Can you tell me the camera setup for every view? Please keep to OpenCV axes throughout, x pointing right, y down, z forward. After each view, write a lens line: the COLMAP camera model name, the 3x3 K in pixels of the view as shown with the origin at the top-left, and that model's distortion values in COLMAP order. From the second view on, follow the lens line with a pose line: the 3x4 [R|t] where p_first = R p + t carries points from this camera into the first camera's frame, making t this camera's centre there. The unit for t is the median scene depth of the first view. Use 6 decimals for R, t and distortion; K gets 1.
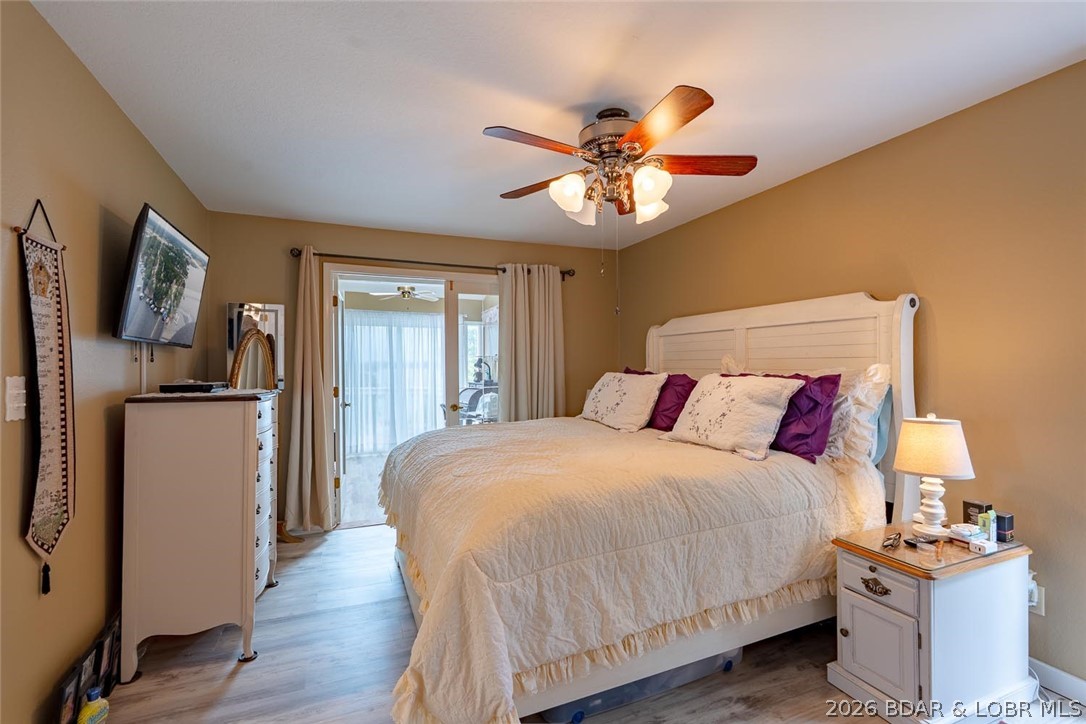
lens RADIAL K [[482.7, 0, 538.9], [0, 482.7, 361.3], [0, 0, 1]] dist [-0.005491, 0.001216]
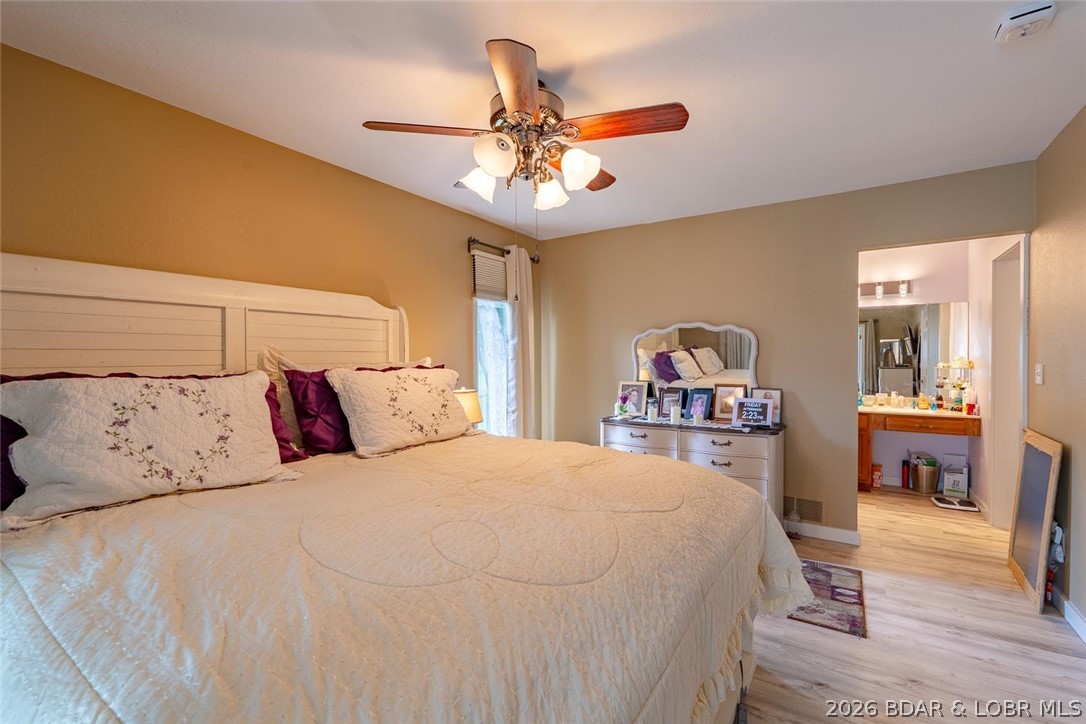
lens RADIAL K [[482.7, 0, 549.3], [0, 482.7, 358.4], [0, 0, 1]] dist [-0.005491, 0.001216]
pose [[-0.568288, 0.002610, 0.822826, -0.521416], [0.000205, 0.999995, -0.003030, 0.010715], [-0.822830, -0.001553, -0.568286, 1.224202]]
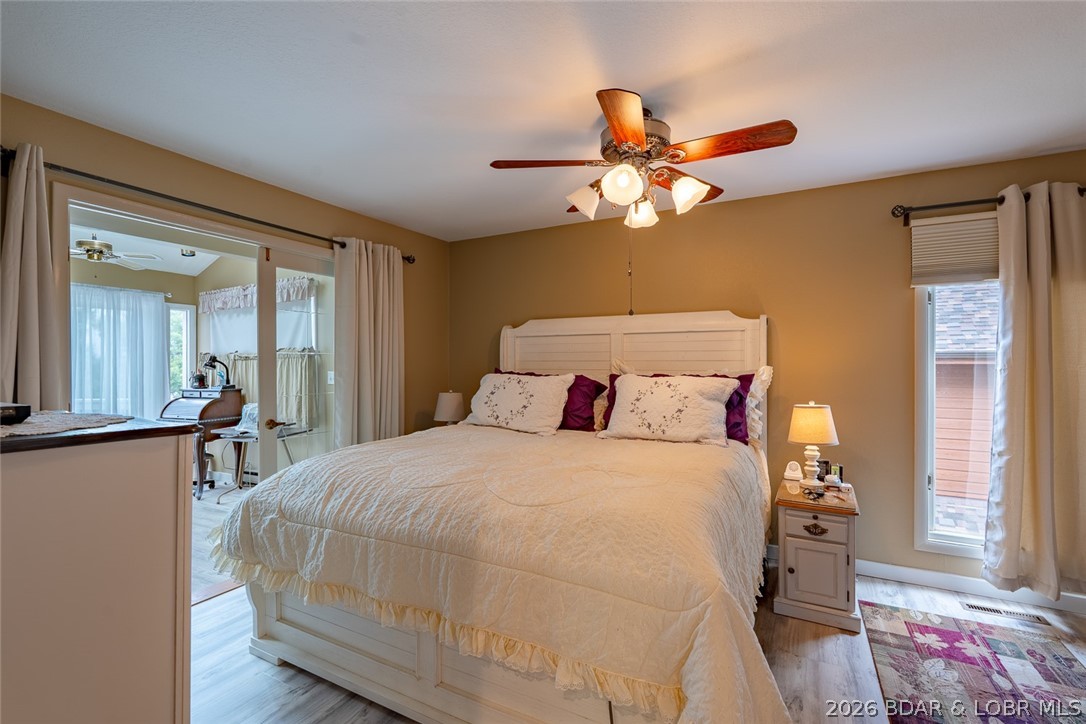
lens RADIAL K [[482.7, 0, 544.4], [0, 482.7, 366.0], [0, 0, 1]] dist [-0.005491, 0.001216]
pose [[0.773743, 0.003138, 0.633491, -0.501740], [-0.008545, 0.999948, 0.005483, 0.002738], [-0.633442, -0.009656, 0.773730, 0.288477]]
